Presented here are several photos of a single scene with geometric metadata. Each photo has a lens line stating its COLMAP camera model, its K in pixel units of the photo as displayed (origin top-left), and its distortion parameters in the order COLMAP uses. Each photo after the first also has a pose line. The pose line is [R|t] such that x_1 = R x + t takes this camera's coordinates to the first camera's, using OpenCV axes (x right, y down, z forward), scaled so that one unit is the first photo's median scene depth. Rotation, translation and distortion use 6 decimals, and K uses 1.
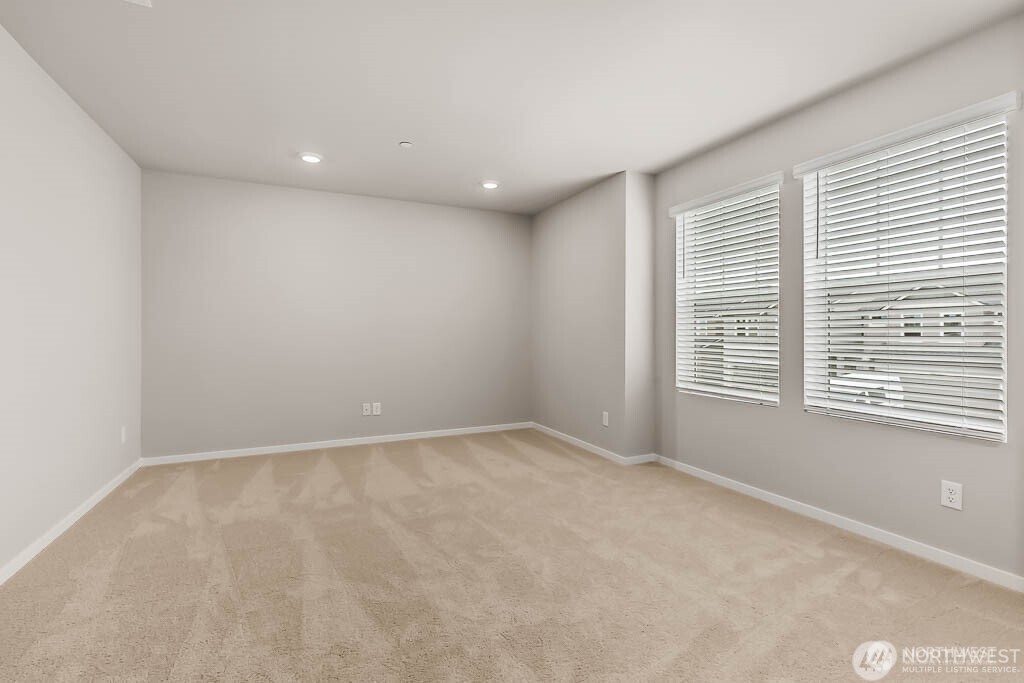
lens RADIAL K [[469.4, 0, 519.5], [0, 469.4, 338.8], [0, 0, 1]] dist [-0.001399, -0.000143]
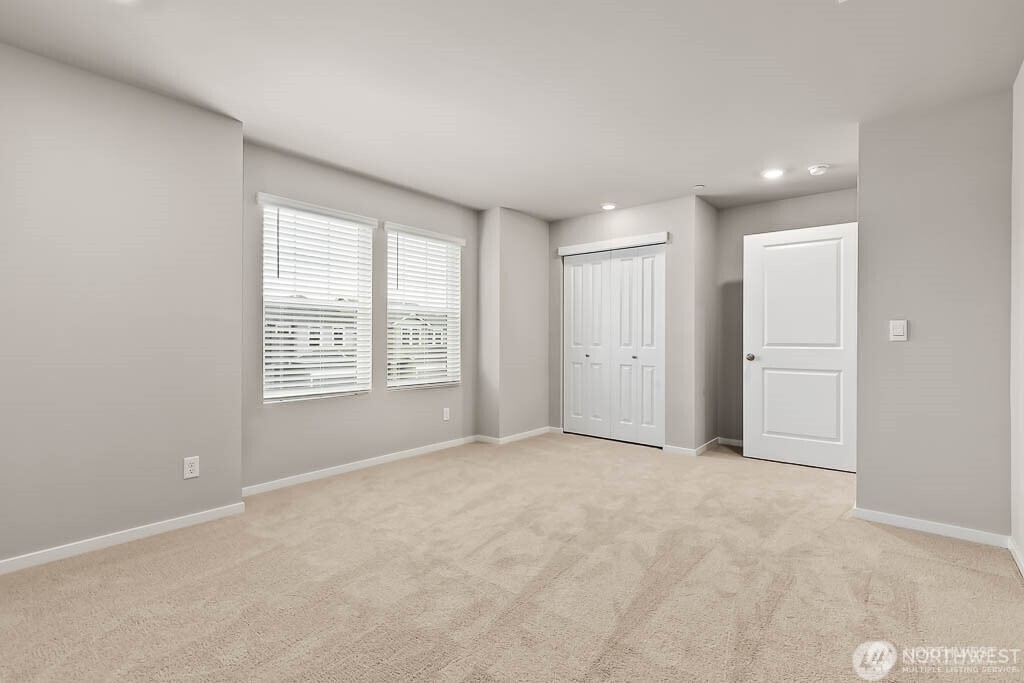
lens RADIAL K [[469.4, 0, 519.5], [0, 469.4, 338.8], [0, 0, 1]] dist [-0.001399, -0.000143]
pose [[-0.423811, -0.014377, 0.905637, -0.726345], [-0.001542, 0.999884, 0.015152, -0.026366], [-0.905749, 0.005025, -0.423784, 1.016248]]
